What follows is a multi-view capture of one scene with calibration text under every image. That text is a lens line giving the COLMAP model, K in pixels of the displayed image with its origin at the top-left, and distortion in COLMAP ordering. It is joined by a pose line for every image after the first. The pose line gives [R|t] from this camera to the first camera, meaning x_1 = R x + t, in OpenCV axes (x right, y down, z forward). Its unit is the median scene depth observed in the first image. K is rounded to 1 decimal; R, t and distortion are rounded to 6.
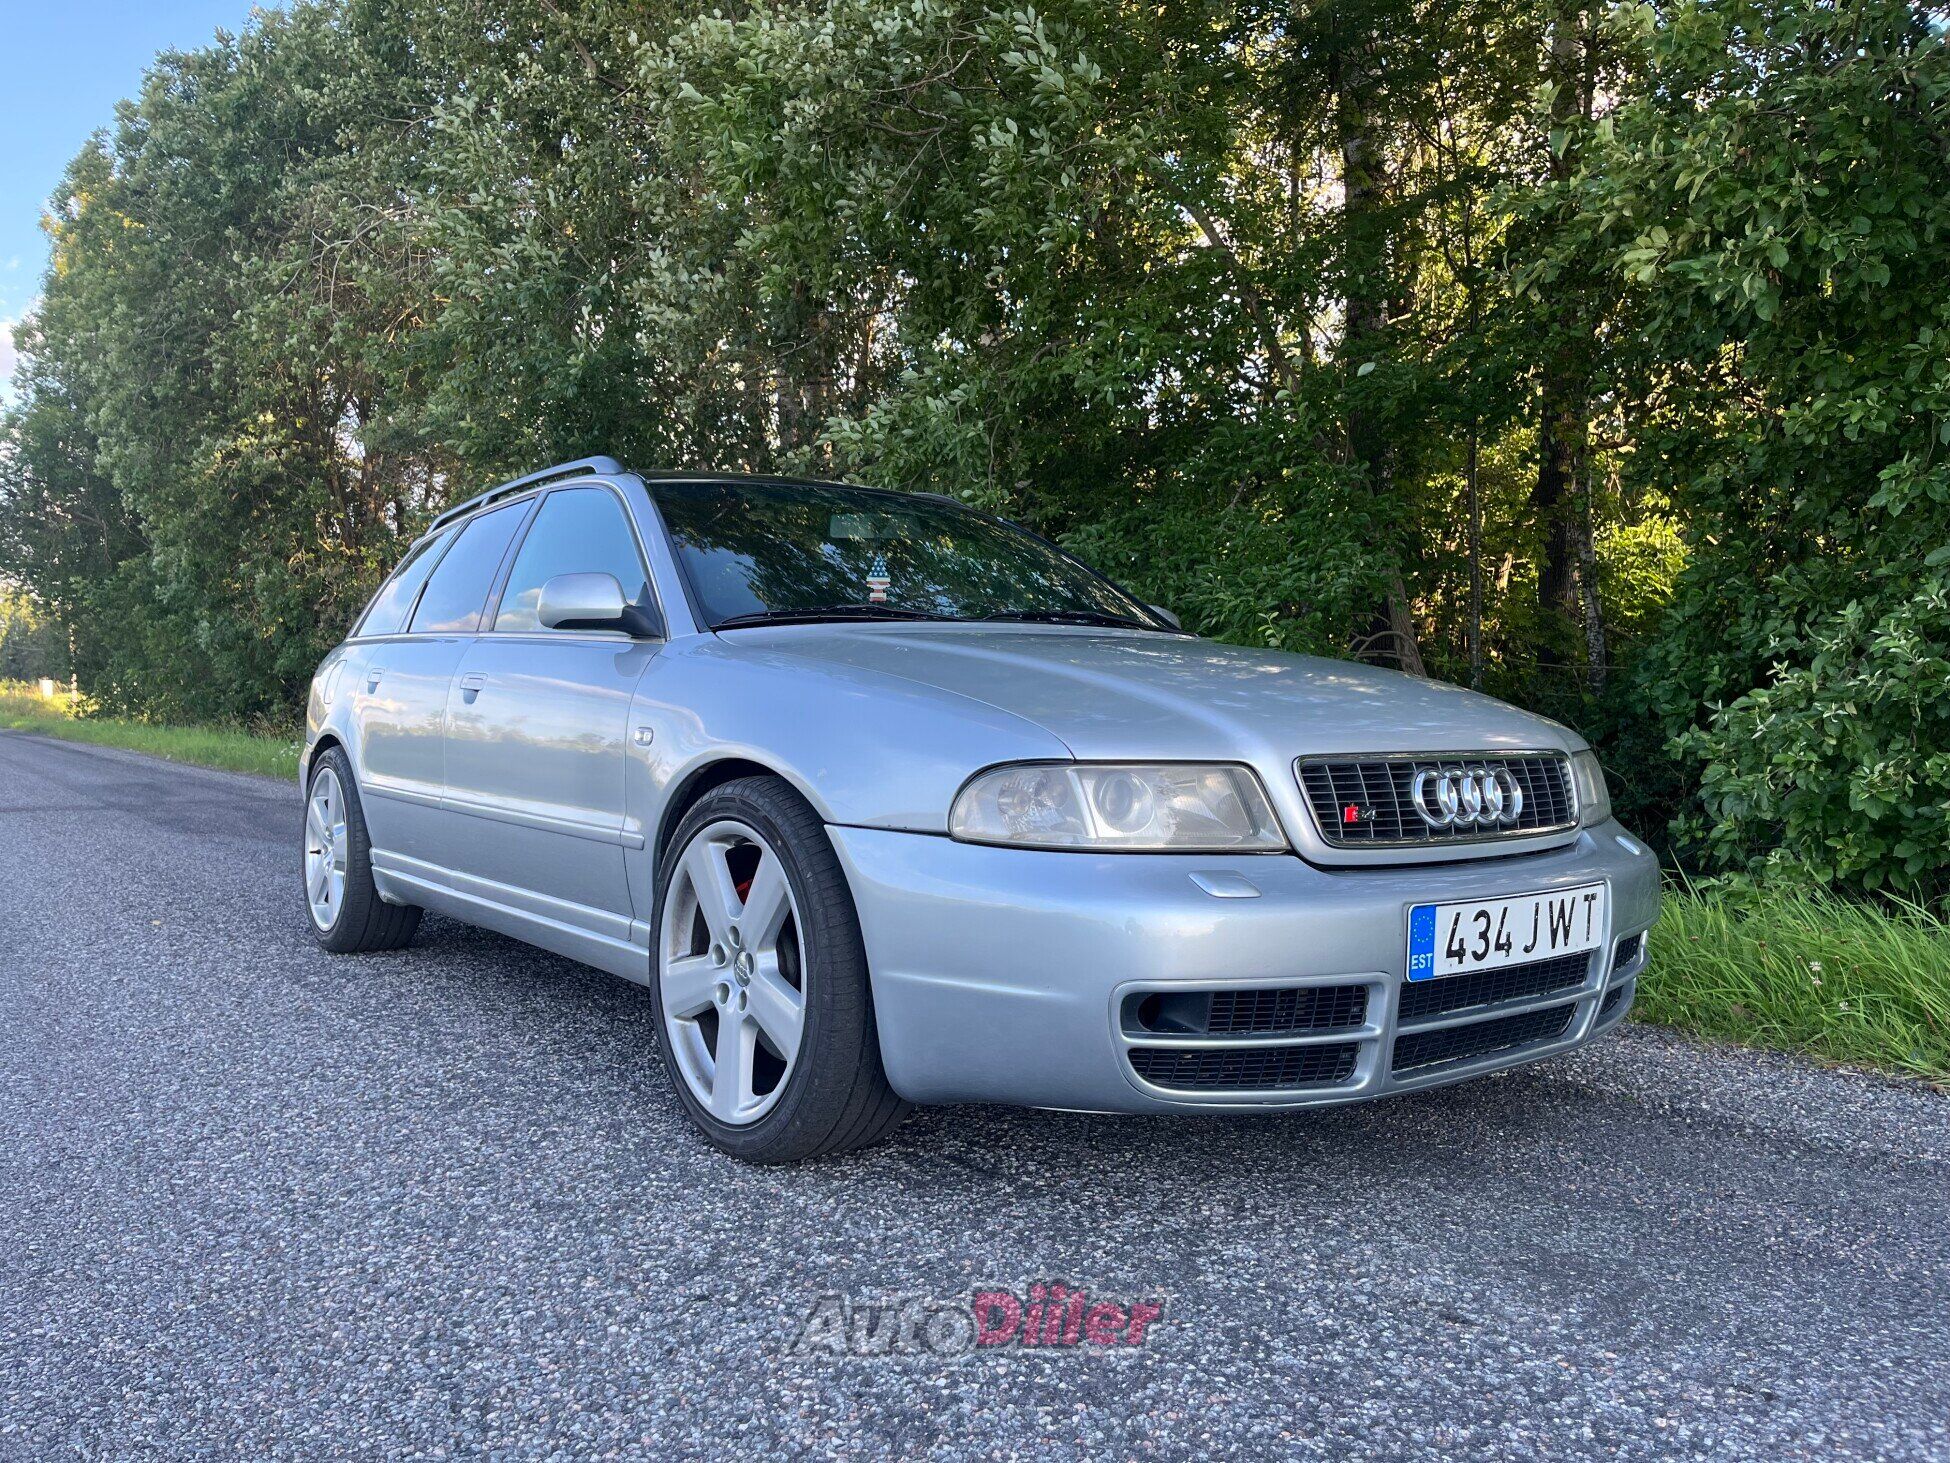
lens RADIAL K [[1472.0, 0, 975.3], [0, 1472.0, 730.6], [0, 0, 1]] dist [0.013831, -0.000472]
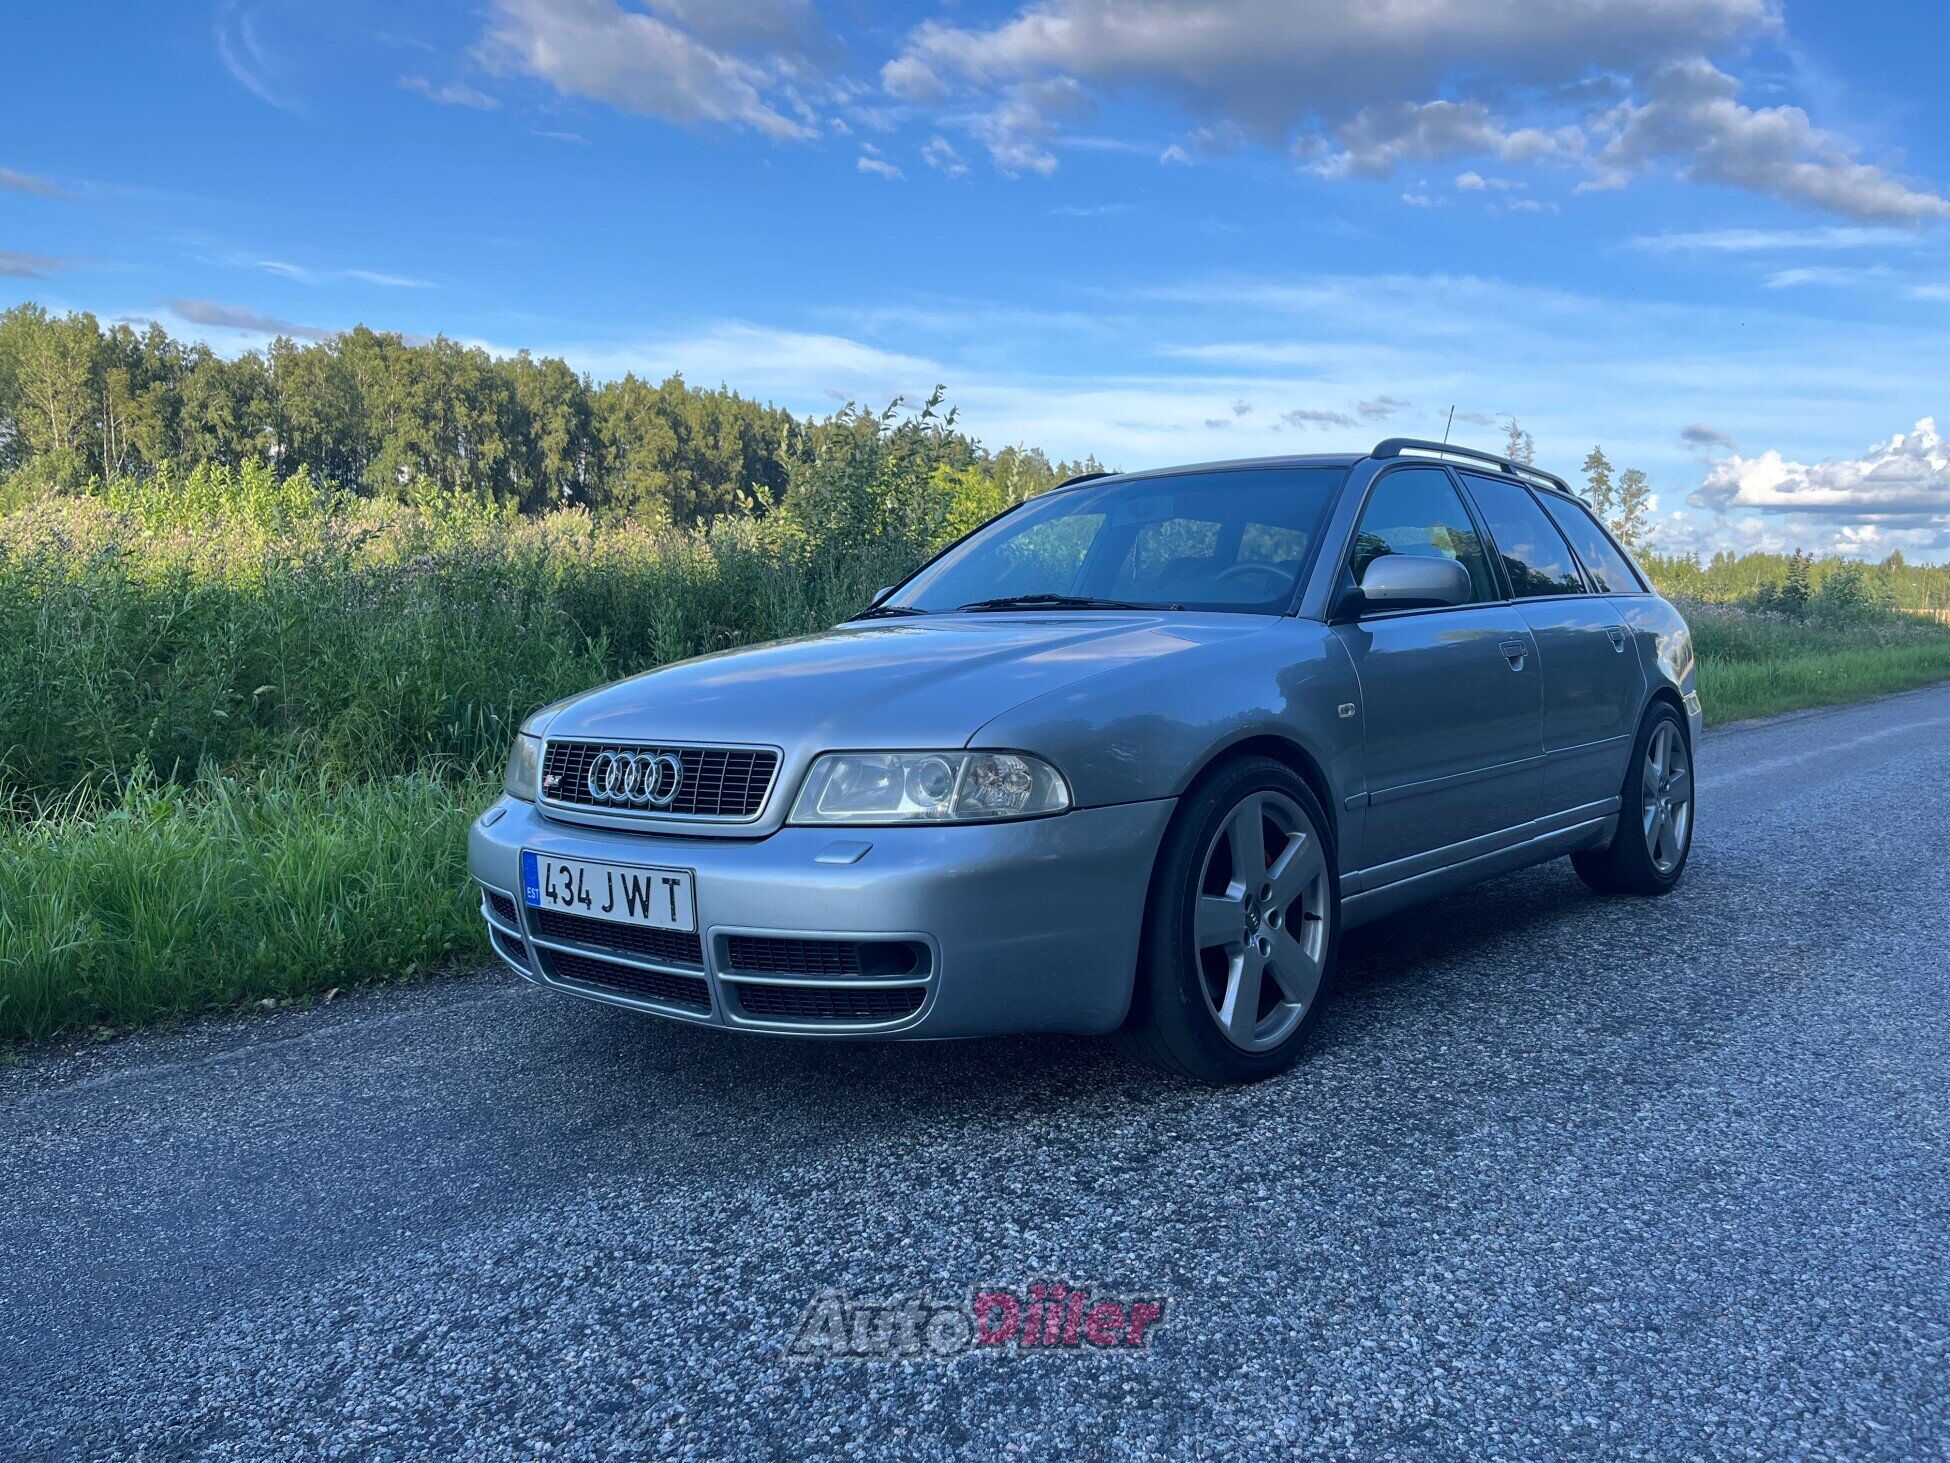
lens RADIAL K [[1472.0, 0, 970.4], [0, 1472.0, 731.6], [0, 0, 1]] dist [0.013831, -0.000472]
pose [[0.205204, 0.031946, -0.978198, 1.526205], [-0.000913, 0.999473, 0.032450, -0.031252], [0.978719, -0.005766, 0.205125, 1.007083]]
